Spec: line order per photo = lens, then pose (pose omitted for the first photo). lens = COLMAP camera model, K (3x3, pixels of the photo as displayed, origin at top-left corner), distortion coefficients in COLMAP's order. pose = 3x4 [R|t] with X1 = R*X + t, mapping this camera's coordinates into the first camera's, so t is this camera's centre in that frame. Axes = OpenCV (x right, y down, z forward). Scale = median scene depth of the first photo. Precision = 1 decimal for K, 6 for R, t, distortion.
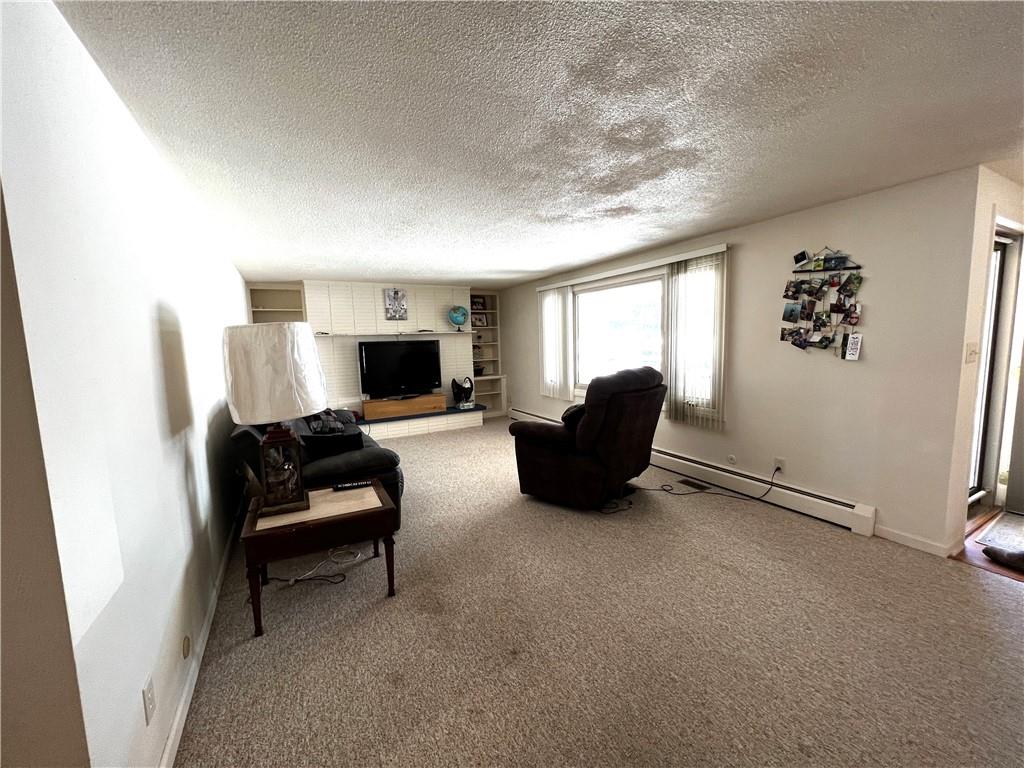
lens RADIAL K [[409.4, 0, 510.3], [0, 409.4, 385.0], [0, 0, 1]] dist [-0.002858, 0.000116]
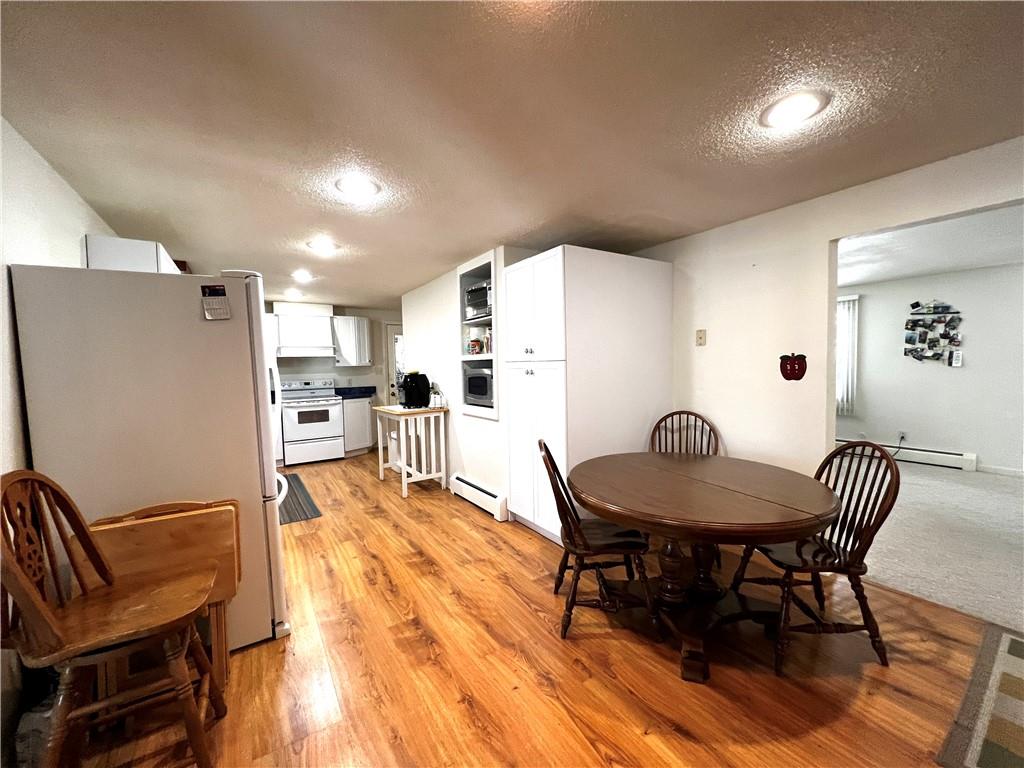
lens RADIAL K [[409.4, 0, 511.5], [0, 409.4, 383.2], [0, 0, 1]] dist [-0.002858, 0.000116]
pose [[0.996796, 0.000779, 0.079988, -1.083232], [0.004481, 0.997839, -0.065554, 0.105838], [-0.079866, 0.065703, 0.994638, -0.503653]]
